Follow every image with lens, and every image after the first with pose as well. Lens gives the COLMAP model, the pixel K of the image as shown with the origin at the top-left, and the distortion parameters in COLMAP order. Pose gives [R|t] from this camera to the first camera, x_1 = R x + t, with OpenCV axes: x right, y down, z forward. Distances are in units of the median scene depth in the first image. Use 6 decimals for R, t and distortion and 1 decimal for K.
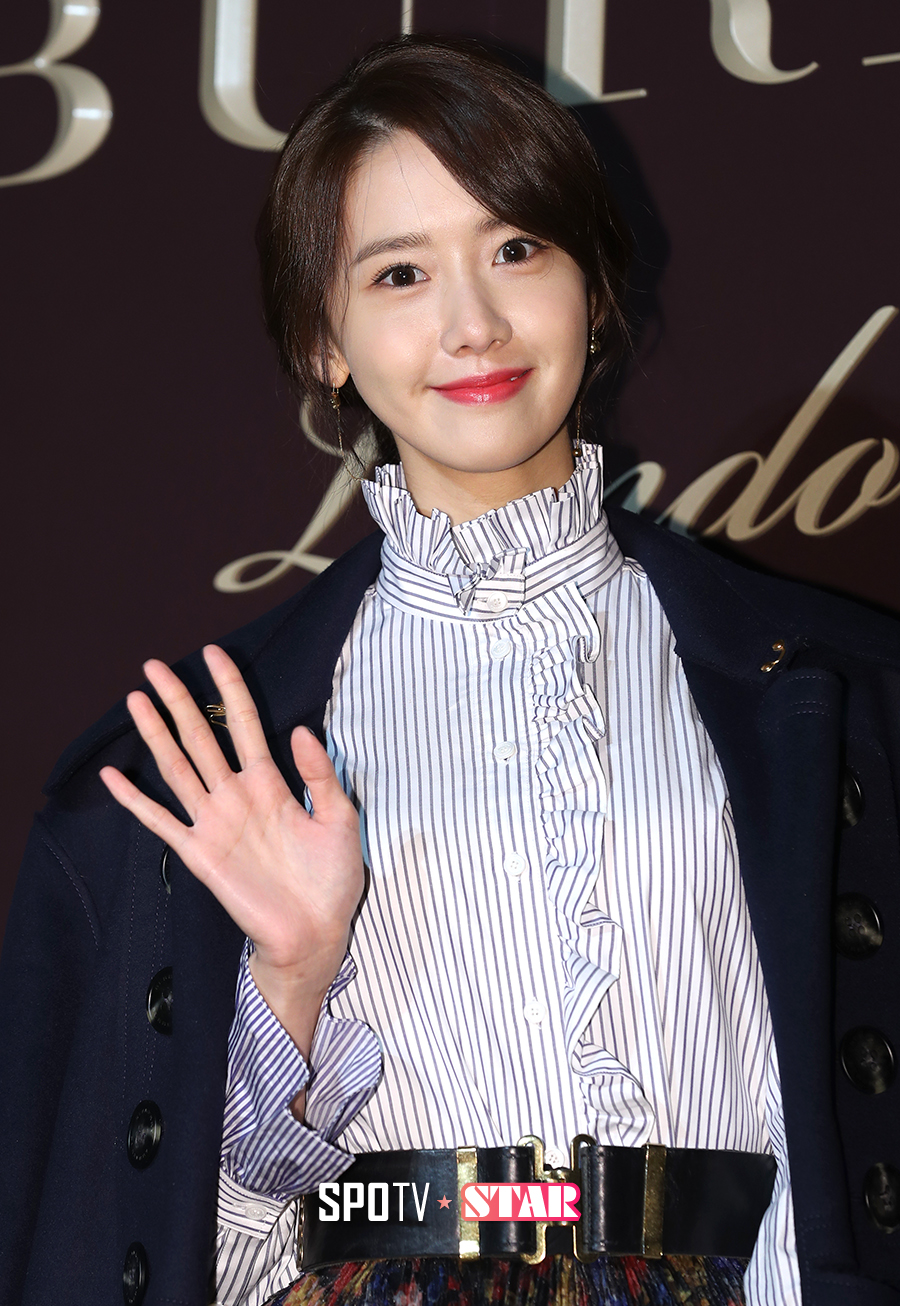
lens RADIAL K [[4940.1, 0, 450.0], [0, 4940.1, 653.0], [0, 0, 1]] dist [0.118789, 1.657997]
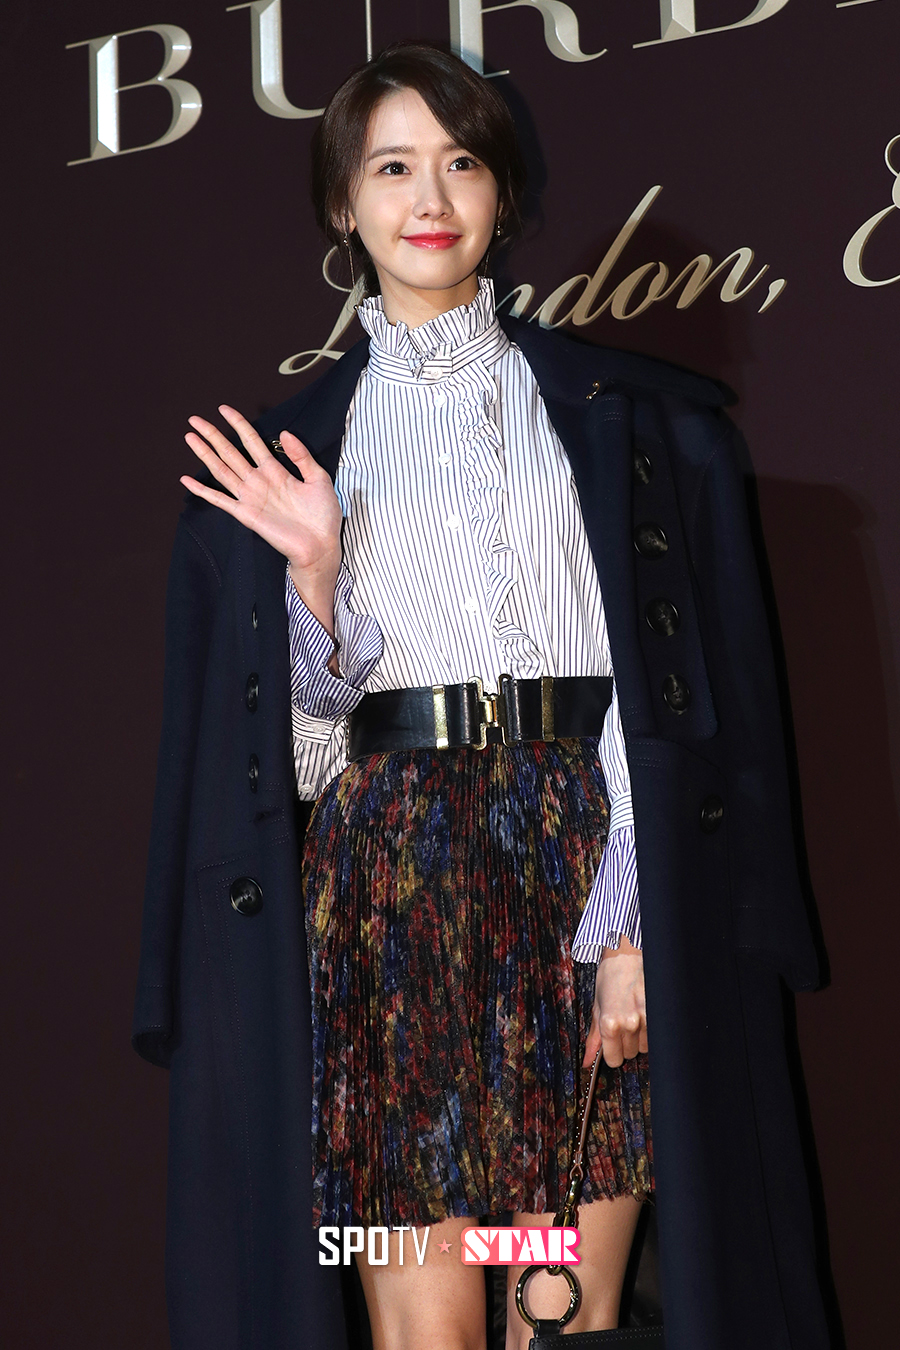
lens RADIAL K [[5516.5, 0, 450.0], [0, 5516.5, 675.0], [0, 0, 1]] dist [-1.144649, -4.912600]
pose [[0.996756, -0.069926, -0.039841, 0.084593], [0.071515, 0.996639, 0.039956, 0.018969], [0.036913, -0.042676, 0.998407, -0.929737]]
